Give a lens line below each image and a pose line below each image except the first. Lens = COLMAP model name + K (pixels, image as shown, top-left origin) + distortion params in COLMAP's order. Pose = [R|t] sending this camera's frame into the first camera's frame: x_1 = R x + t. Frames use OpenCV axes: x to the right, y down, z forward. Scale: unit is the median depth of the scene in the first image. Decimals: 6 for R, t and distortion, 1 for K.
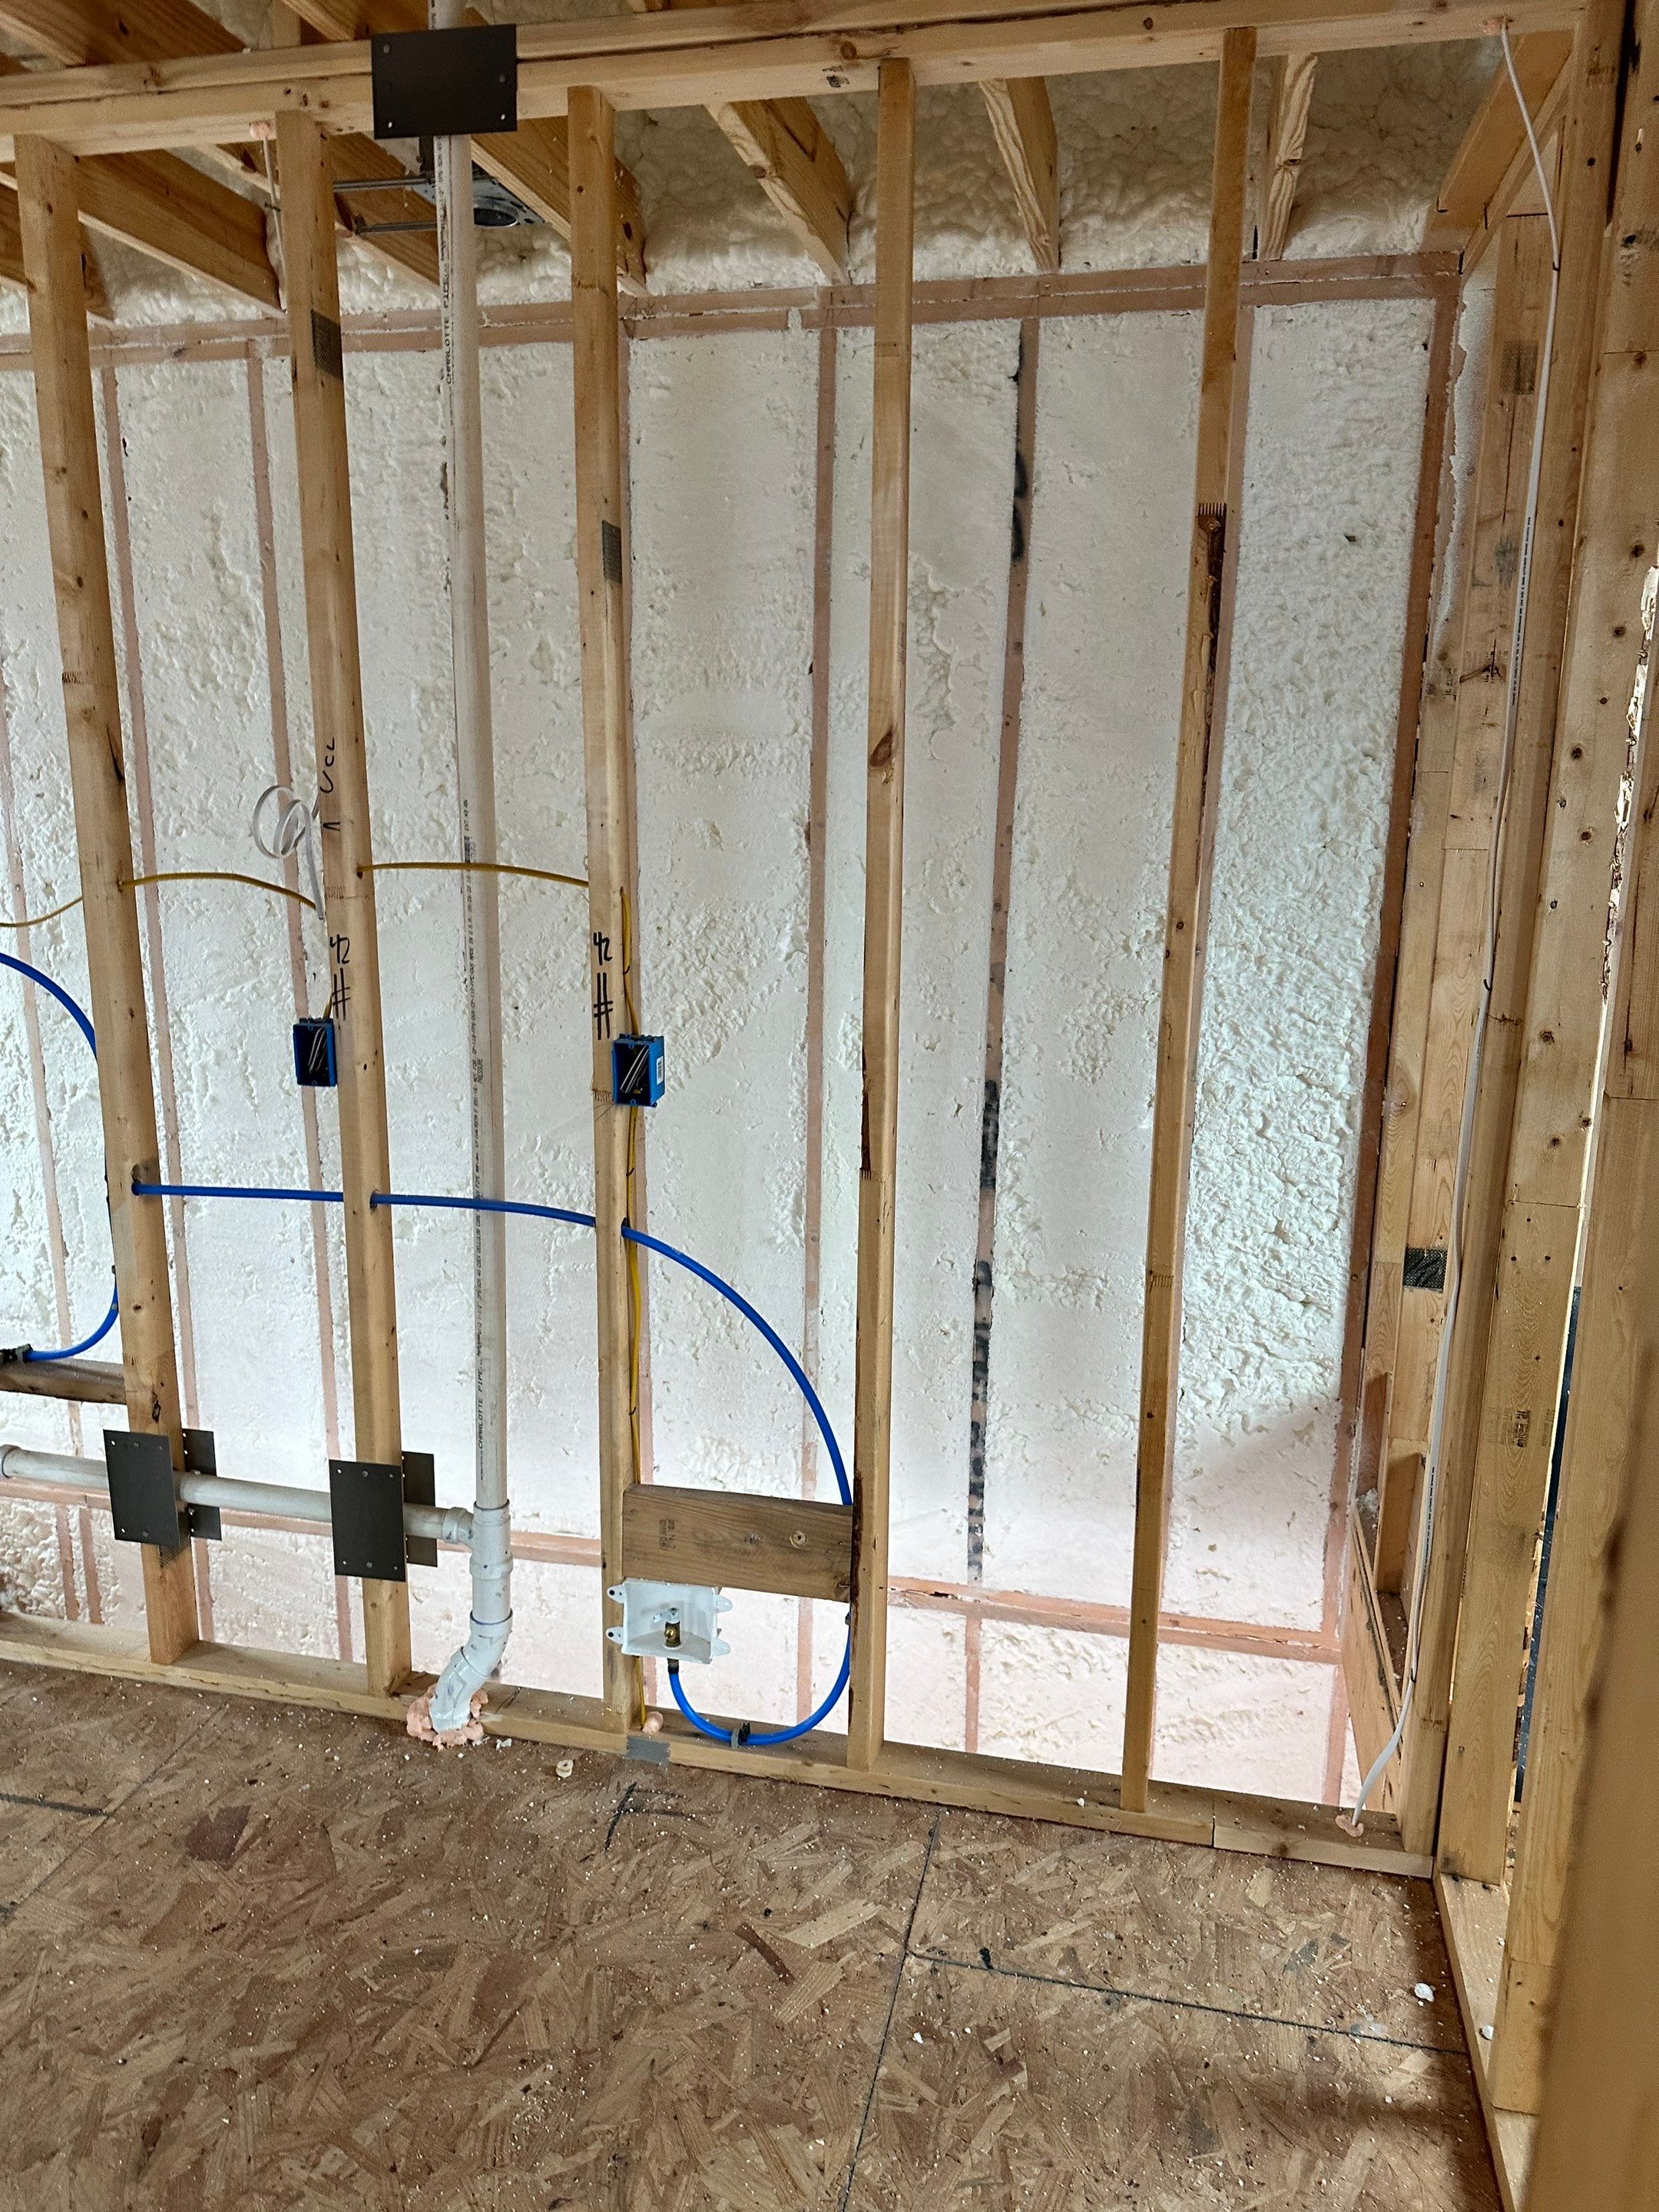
lens RADIAL K [[1571.4, 0, 837.8], [0, 1571.4, 1105.2], [0, 0, 1]] dist [0.037671, -0.038355]
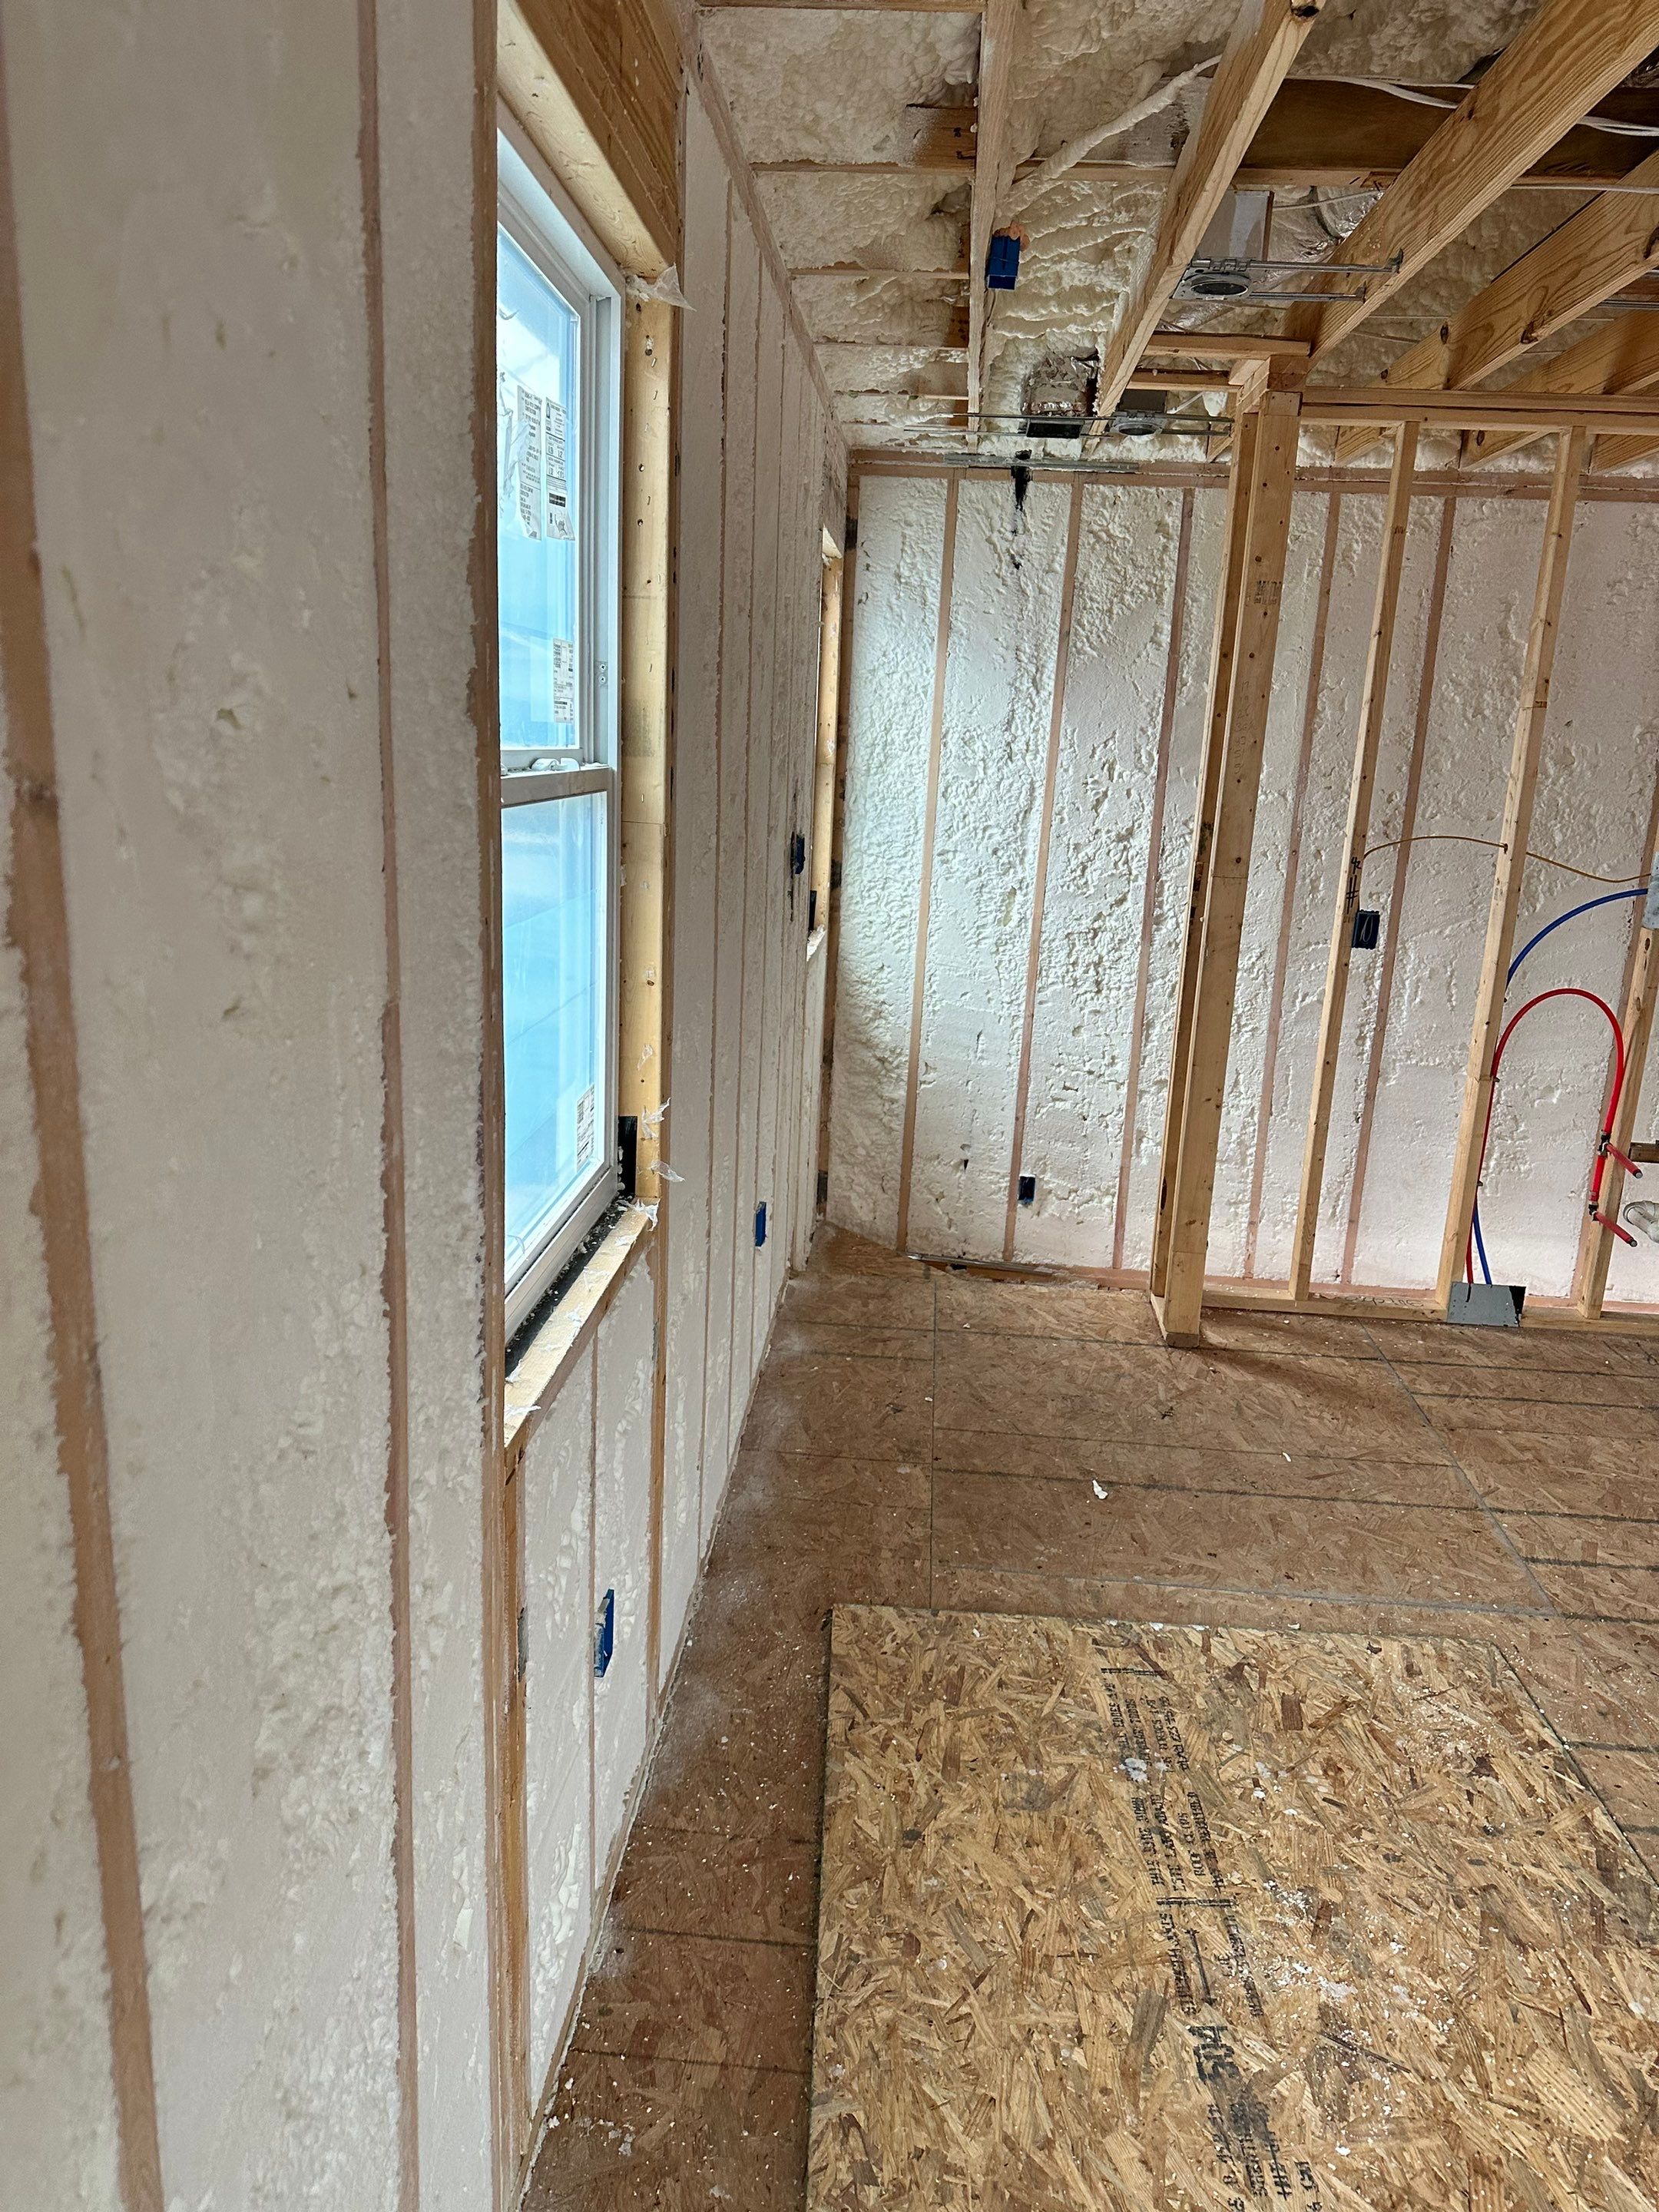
lens RADIAL K [[1570.6, 0, 832.7], [0, 1570.6, 1125.8], [0, 0, 1]] dist [0.057565, -0.109207]
pose [[0.987487, -0.007545, 0.157520, -1.244594], [0.000926, 0.999115, 0.042052, 0.051465], [-0.157698, -0.041380, 0.986620, -0.370056]]
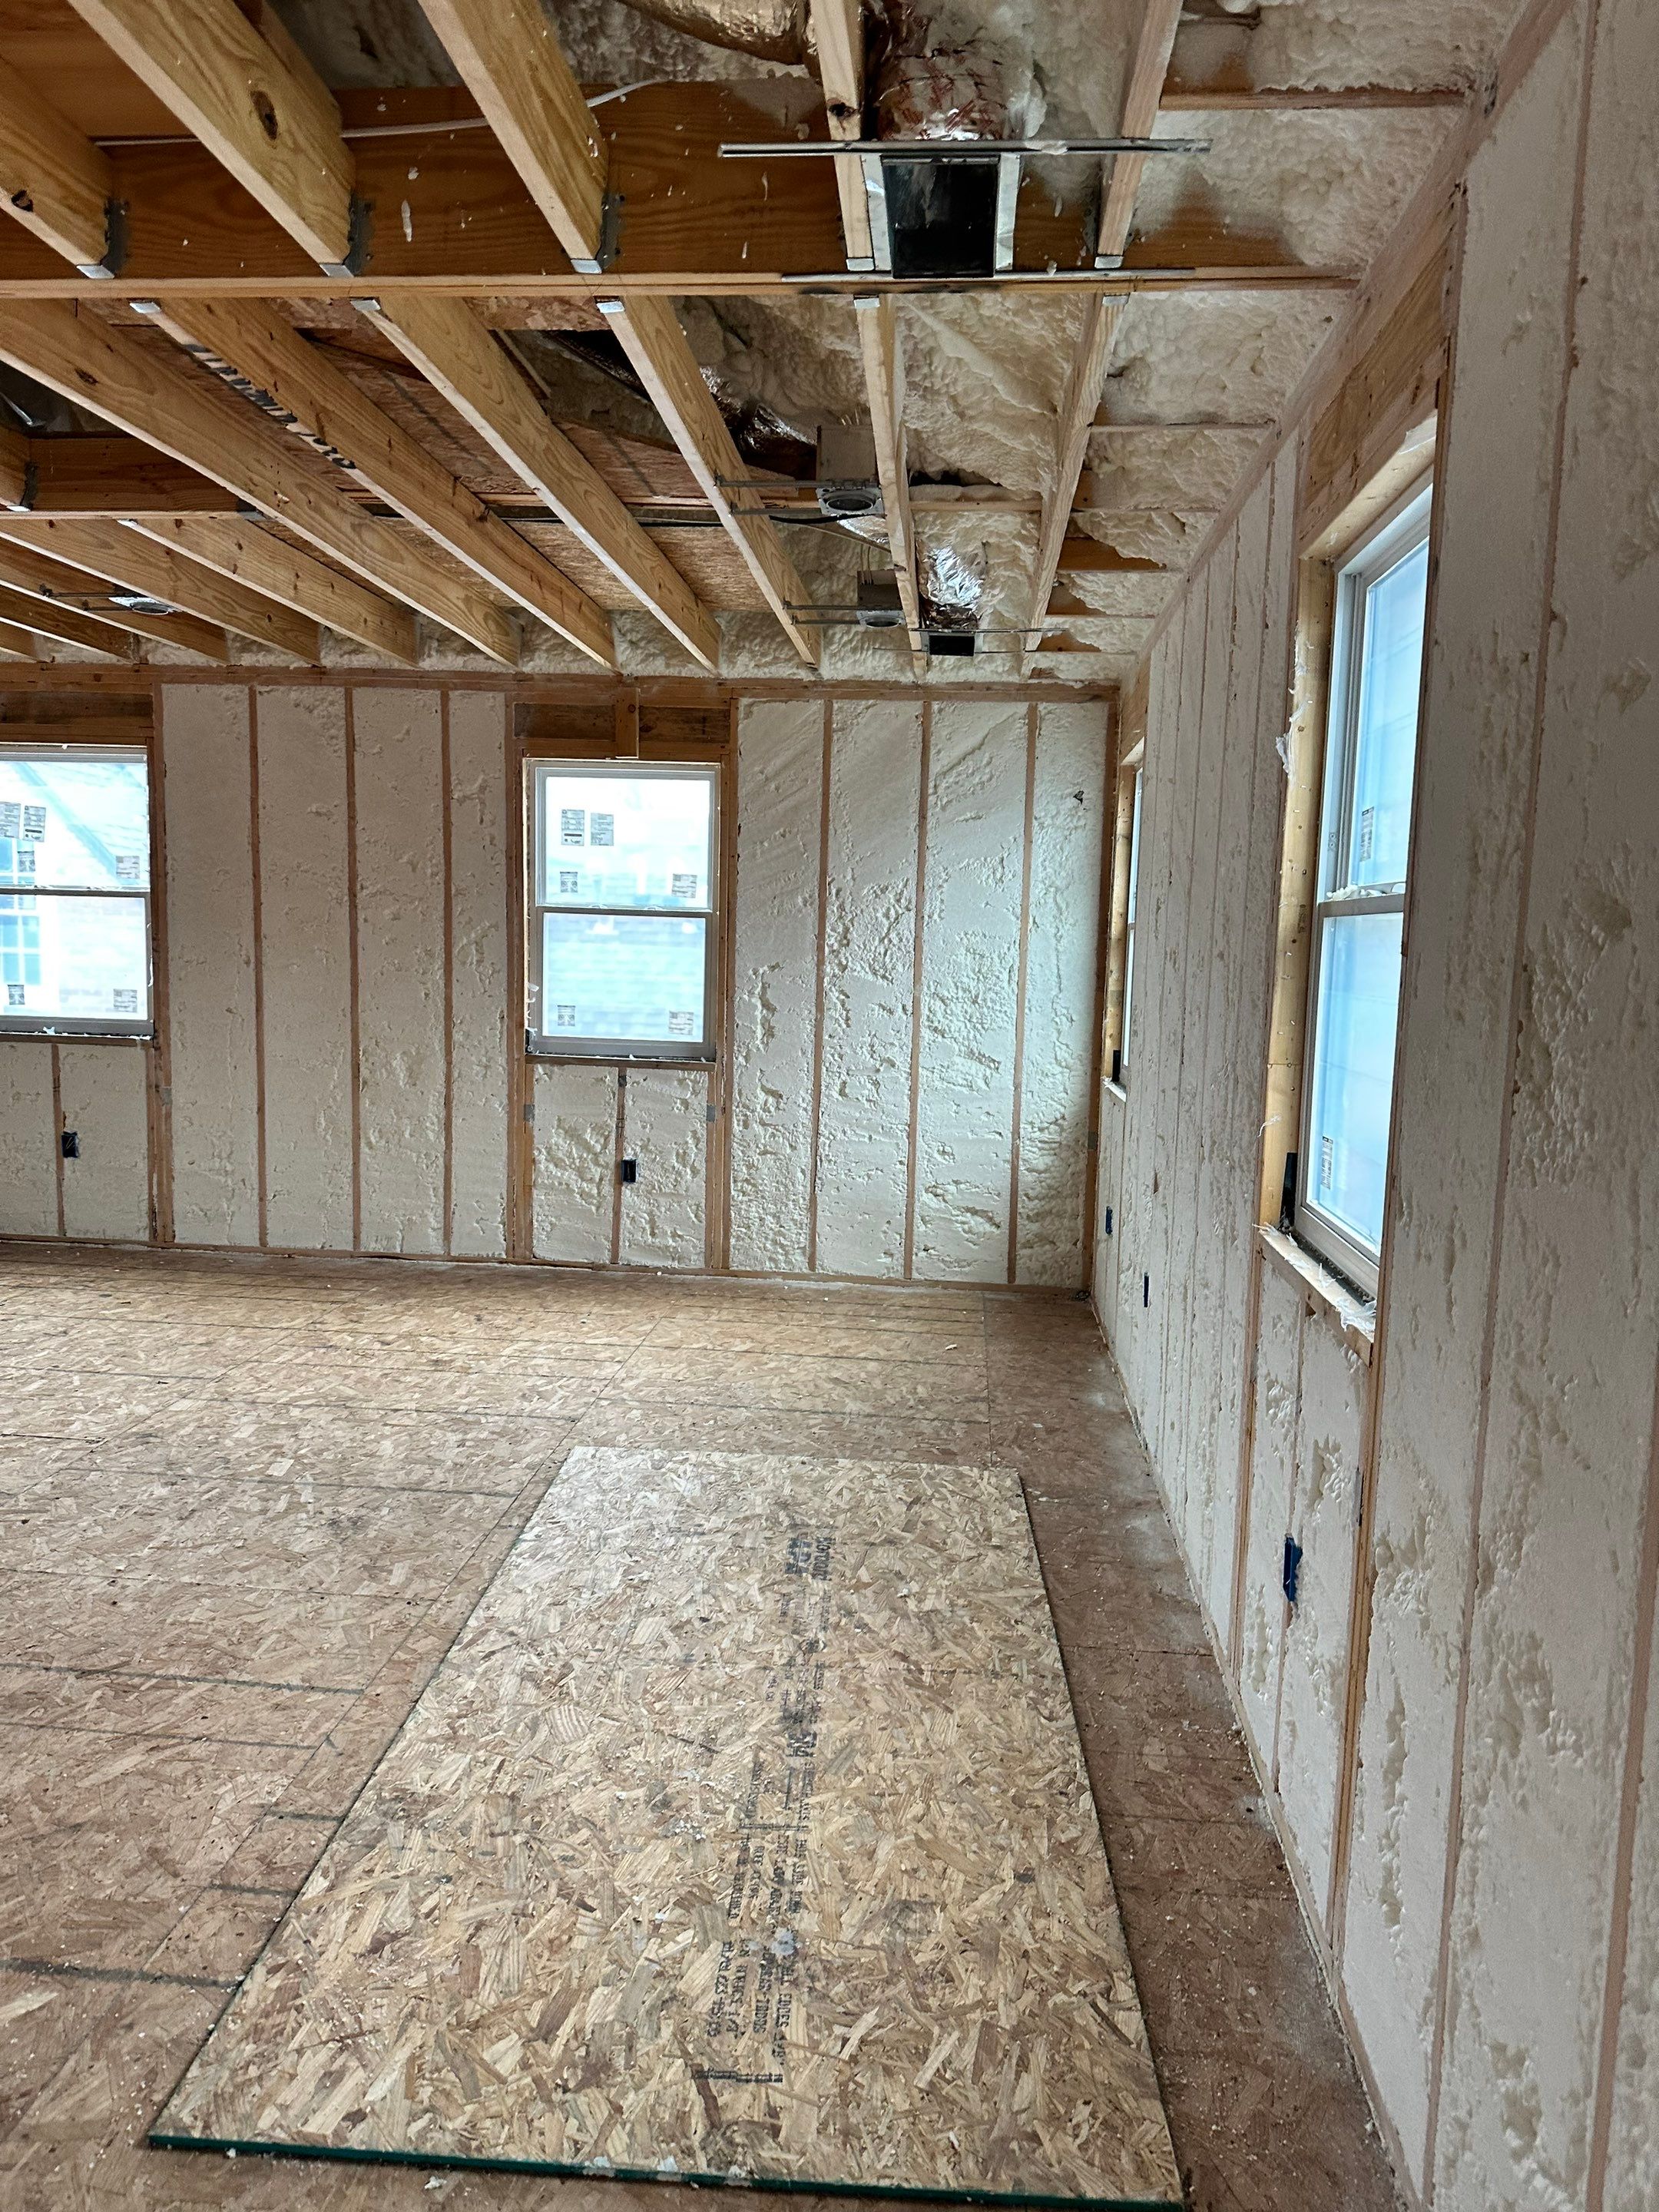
lens RADIAL K [[1571.4, 0, 837.8], [0, 1571.4, 1105.2], [0, 0, 1]] dist [0.037671, -0.038355]
pose [[-0.989305, -0.021669, -0.144245, -0.918595], [-0.066604, 0.946900, 0.314553, -0.156861], [0.129769, 0.320796, -0.938216, 0.805986]]
